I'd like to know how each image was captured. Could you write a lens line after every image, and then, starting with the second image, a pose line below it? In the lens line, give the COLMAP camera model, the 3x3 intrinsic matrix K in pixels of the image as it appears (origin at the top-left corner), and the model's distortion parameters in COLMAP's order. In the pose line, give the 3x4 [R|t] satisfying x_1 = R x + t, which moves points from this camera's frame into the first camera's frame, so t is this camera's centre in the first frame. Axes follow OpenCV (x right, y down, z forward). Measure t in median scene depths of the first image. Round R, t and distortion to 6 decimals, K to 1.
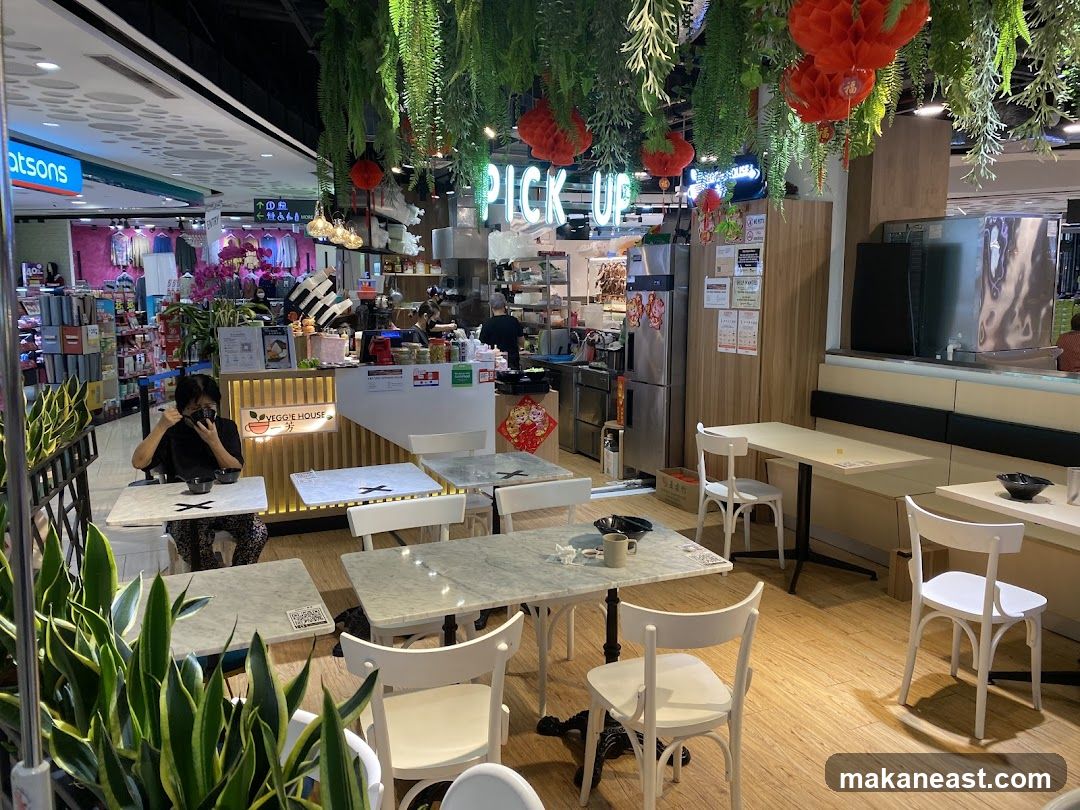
lens RADIAL K [[830.2, 0, 540.0], [0, 830.2, 405.0], [0, 0, 1]] dist [0.003785, 0.001362]
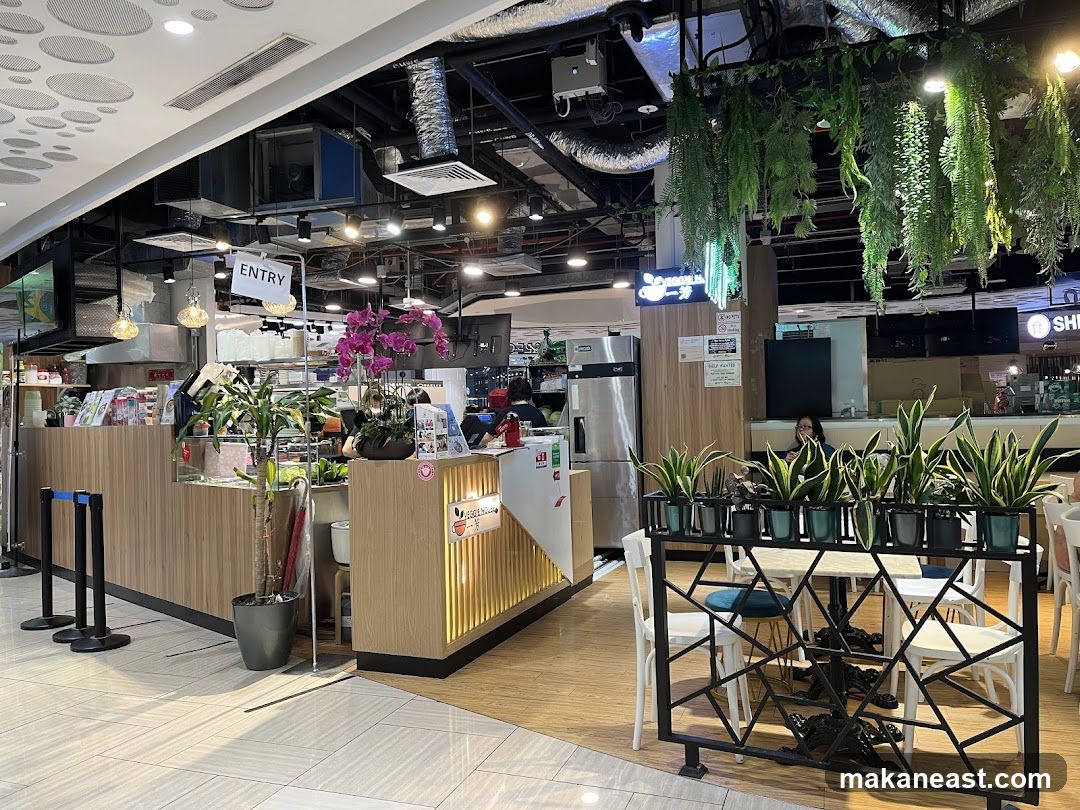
lens RADIAL K [[830.2, 0, 540.0], [0, 830.2, 405.0], [0, 0, 1]] dist [0.003785, 0.001362]
pose [[0.682643, -0.013457, 0.730628, -0.846428], [0.133872, 0.985213, -0.106933, 0.006380], [-0.718385, 0.170808, 0.674350, 0.374345]]
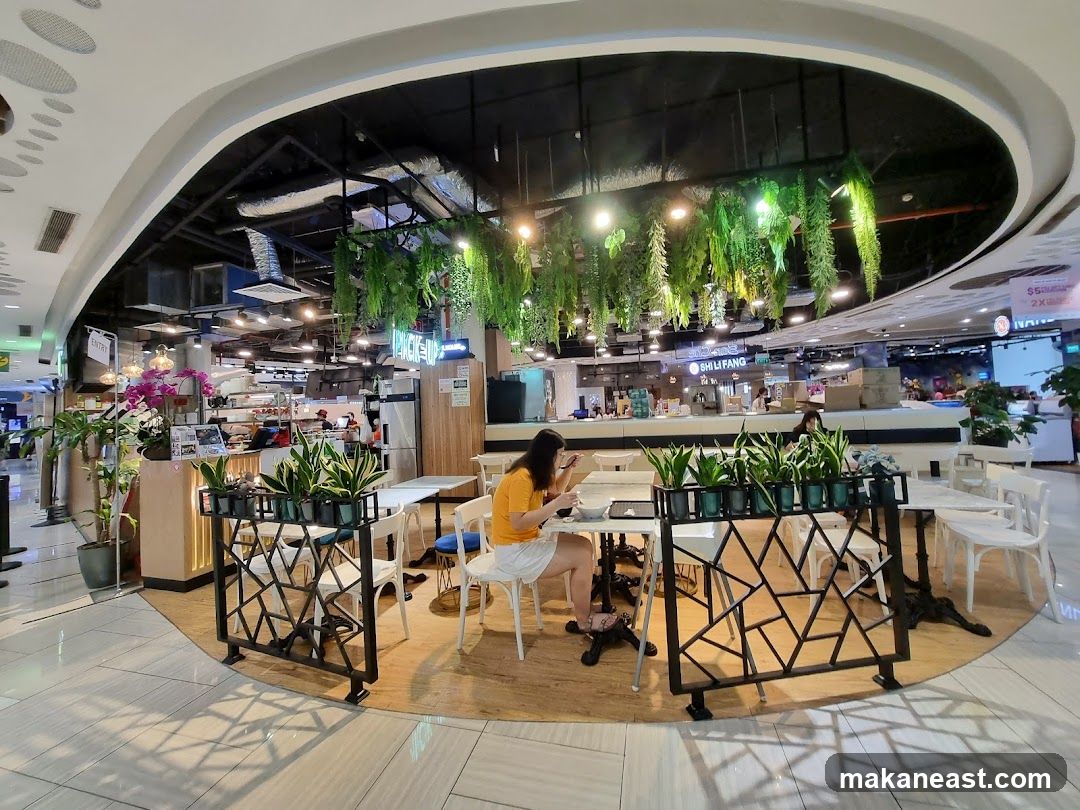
lens RADIAL K [[430.9, 0, 536.5], [0, 430.9, 388.2], [0, 0, 1]] dist [0.000729, 0.000274]
pose [[0.623534, 0.009149, 0.781743, -0.549798], [0.160001, 0.977273, -0.139058, 0.031316], [-0.765248, 0.211786, 0.607899, 0.134631]]
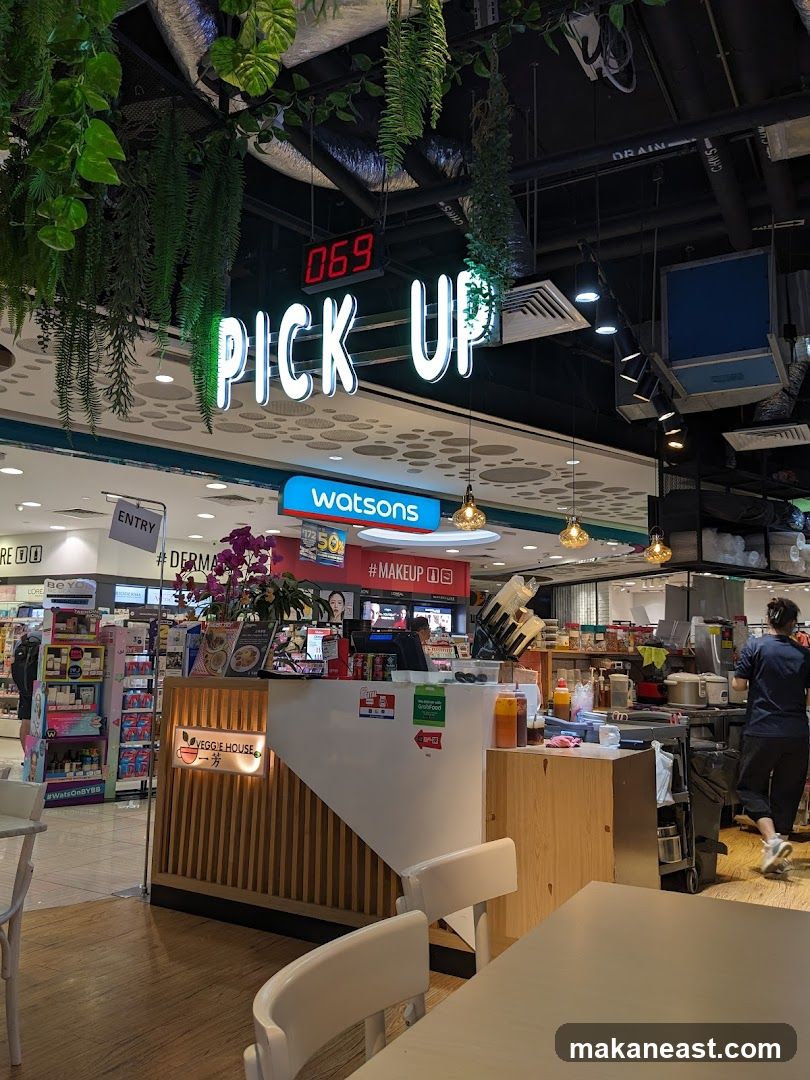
lens RADIAL K [[830.2, 0, 405.0], [0, 830.2, 540.0], [0, 0, 1]] dist [0.003785, 0.001362]
pose [[0.610396, -0.098193, -0.785987, 0.383042], [-0.131886, 0.965836, -0.223083, -0.018428], [0.781040, 0.239829, 0.576593, 0.653926]]
